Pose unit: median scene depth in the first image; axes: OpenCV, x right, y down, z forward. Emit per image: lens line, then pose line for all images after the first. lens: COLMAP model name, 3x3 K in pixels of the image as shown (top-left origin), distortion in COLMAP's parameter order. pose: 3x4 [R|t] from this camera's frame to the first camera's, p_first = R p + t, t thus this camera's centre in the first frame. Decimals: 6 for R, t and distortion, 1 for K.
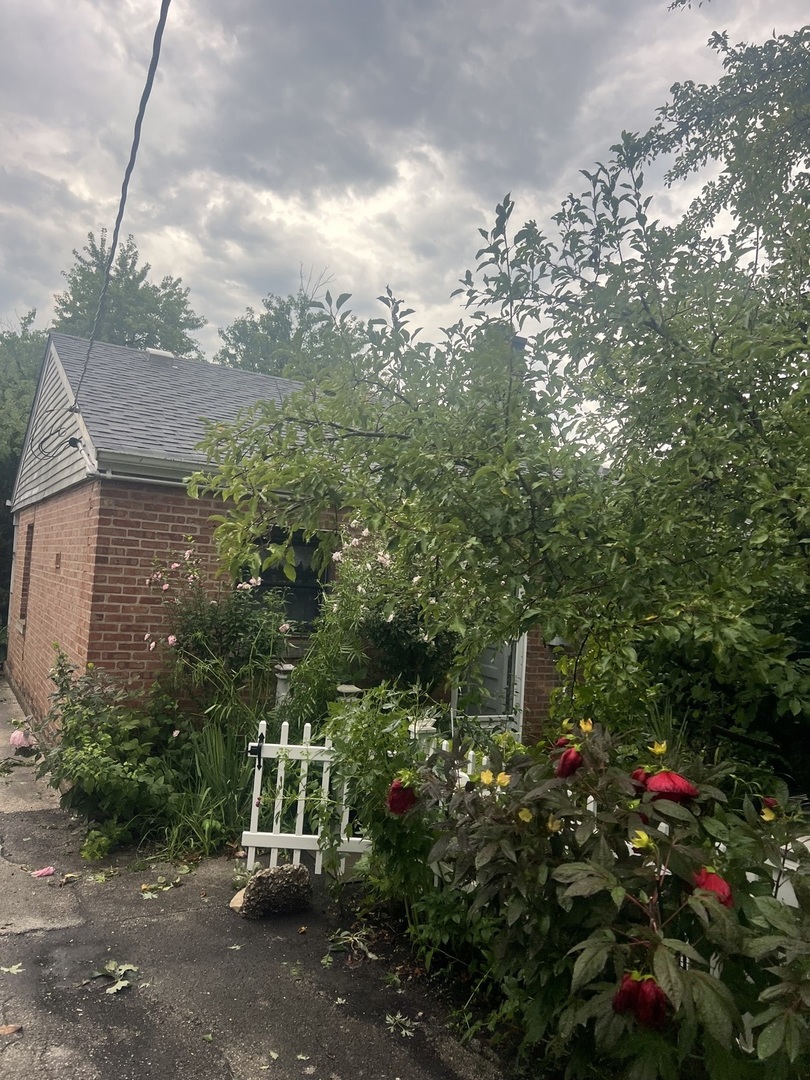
lens RADIAL K [[738.5, 0, 405.0], [0, 738.5, 540.0], [0, 0, 1]] dist [-0.034202, -0.000785]
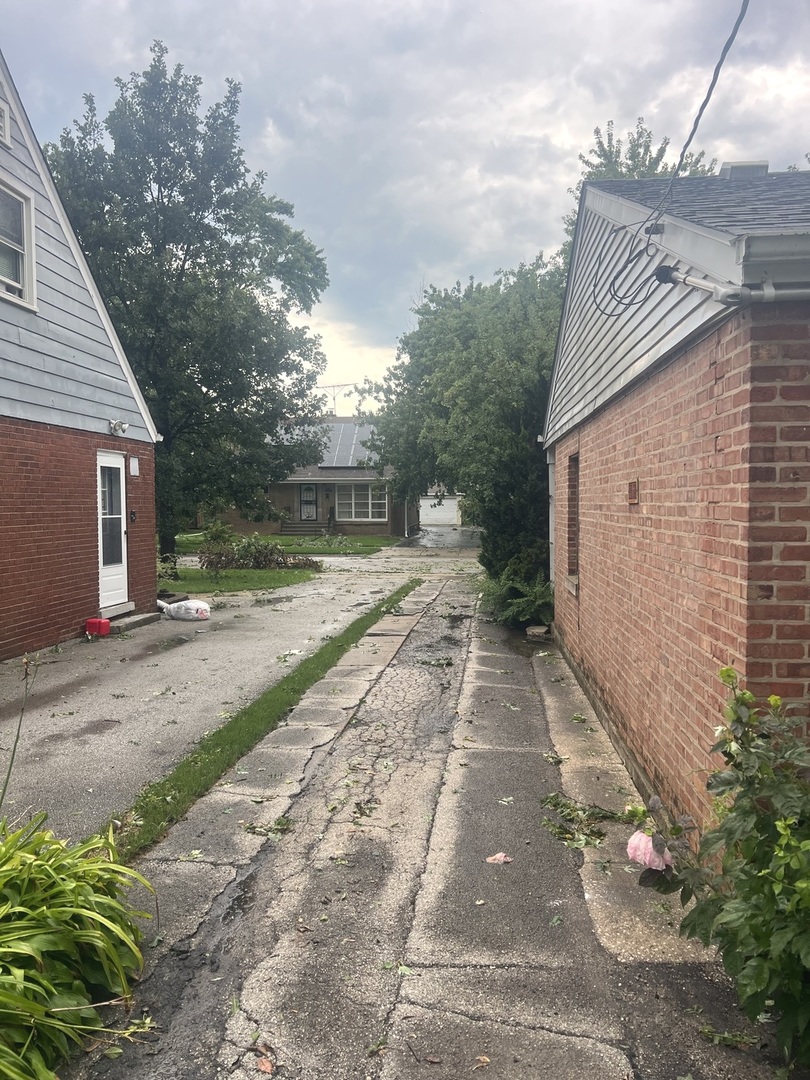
lens RADIAL K [[738.5, 0, 405.0], [0, 738.5, 540.0], [0, 0, 1]] dist [-0.034202, -0.000785]
pose [[0.783912, -0.042616, -0.619407, -0.232112], [0.091919, 0.994614, 0.047901, 0.019593], [0.614030, -0.094486, 0.783607, 0.364691]]
